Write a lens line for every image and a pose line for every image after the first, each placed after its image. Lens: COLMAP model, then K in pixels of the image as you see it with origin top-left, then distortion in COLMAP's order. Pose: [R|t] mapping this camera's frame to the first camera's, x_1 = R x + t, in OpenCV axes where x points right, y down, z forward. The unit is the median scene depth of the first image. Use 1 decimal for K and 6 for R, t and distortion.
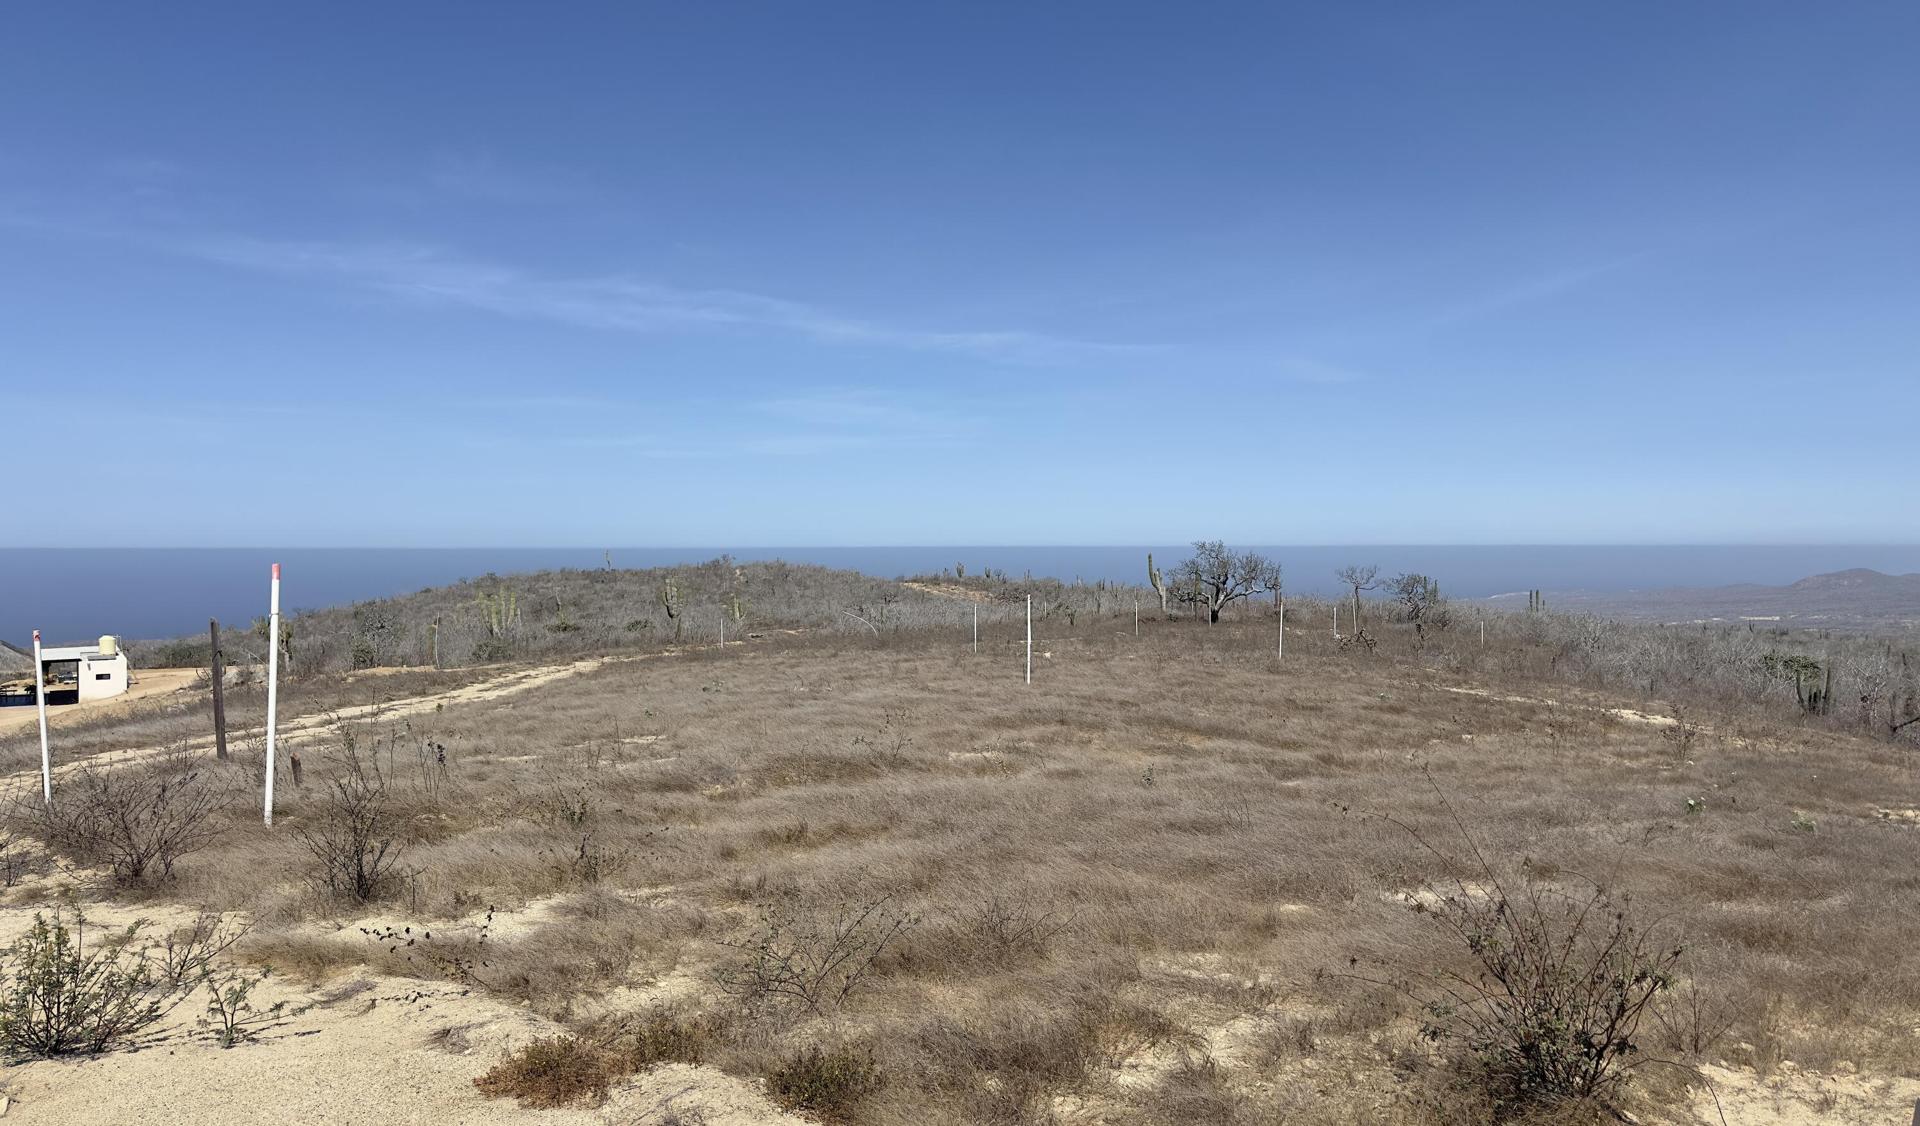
lens RADIAL K [[1401.4, 0, 1074.1], [0, 1401.4, 617.4], [0, 0, 1]] dist [-0.024512, -0.006514]
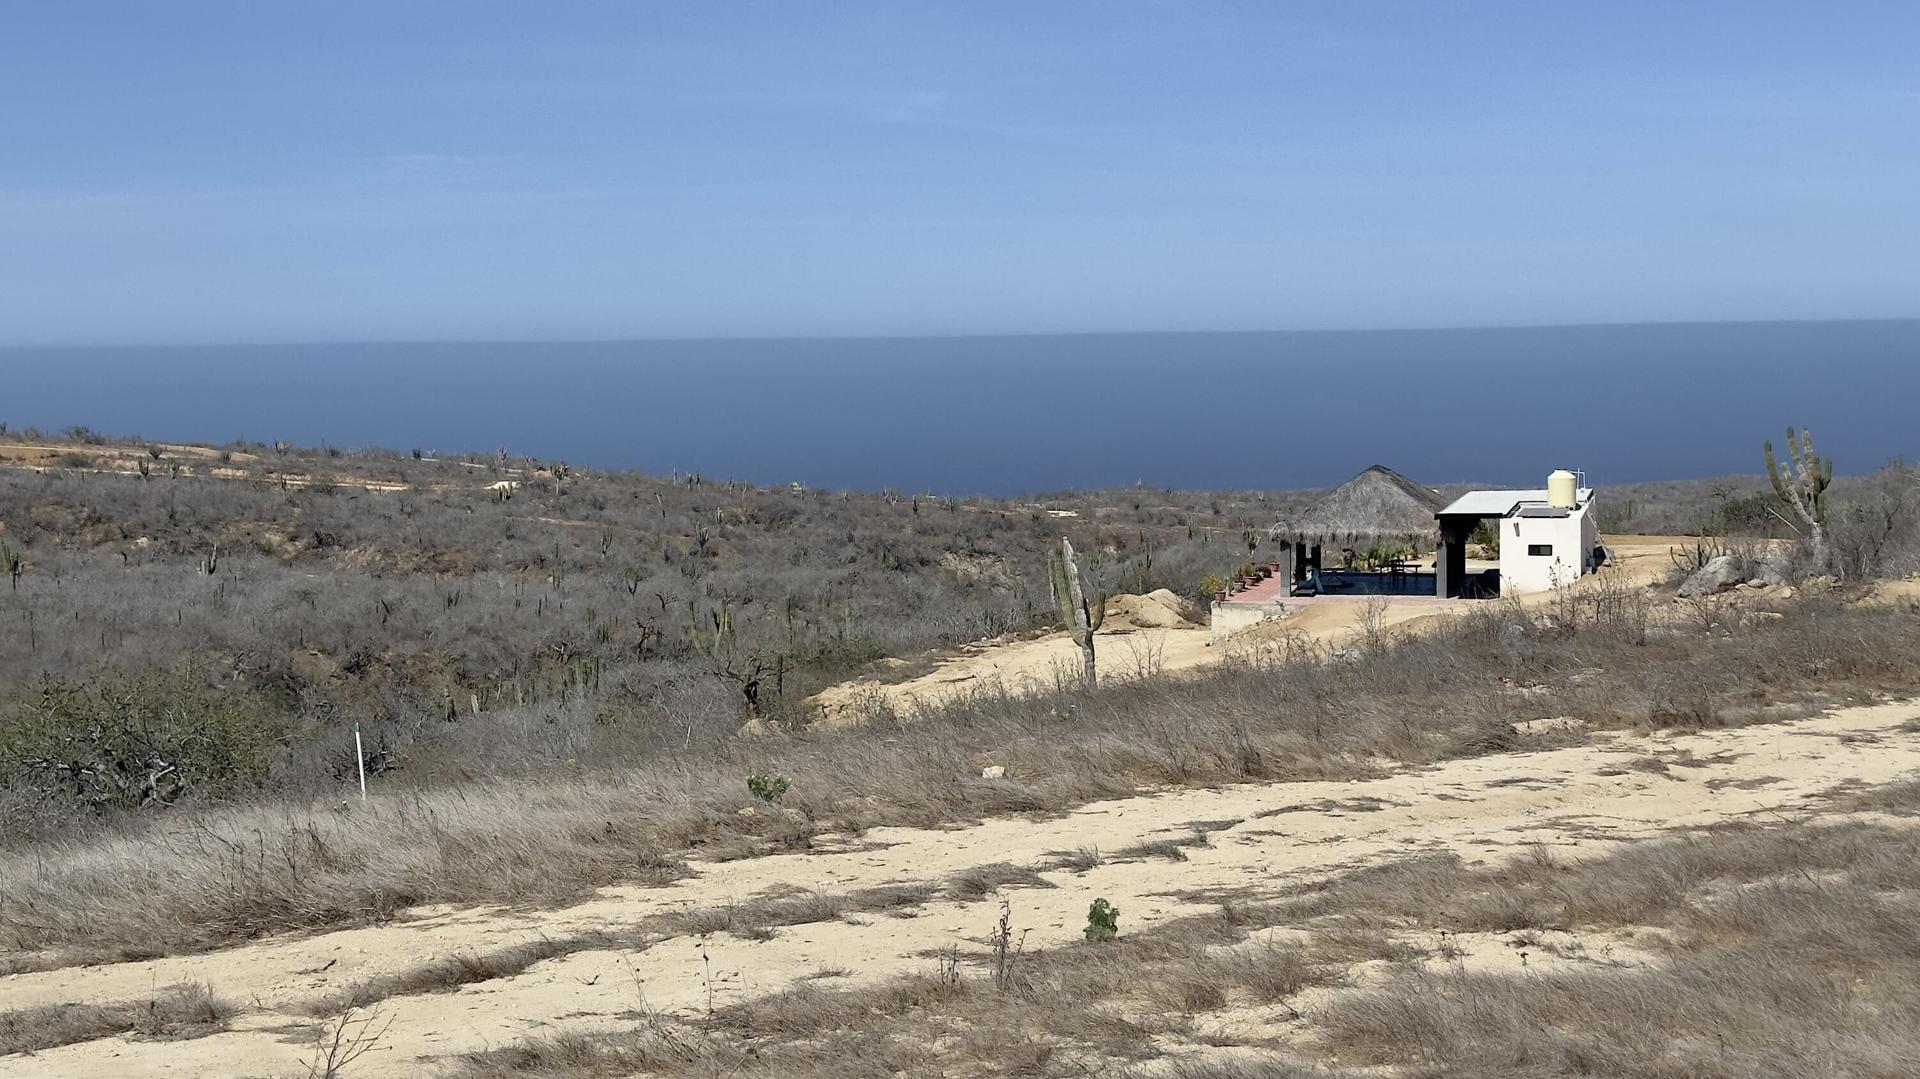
lens RADIAL K [[2660.2, 0, 966.6], [0, 2660.2, 532.0], [0, 0, 1]] dist [0.135253, 0.000000]
pose [[0.616492, 0.051991, -0.785642, -0.039121], [-0.027991, 0.998634, 0.044121, -0.002207], [0.786863, -0.005209, 0.617106, 0.194911]]
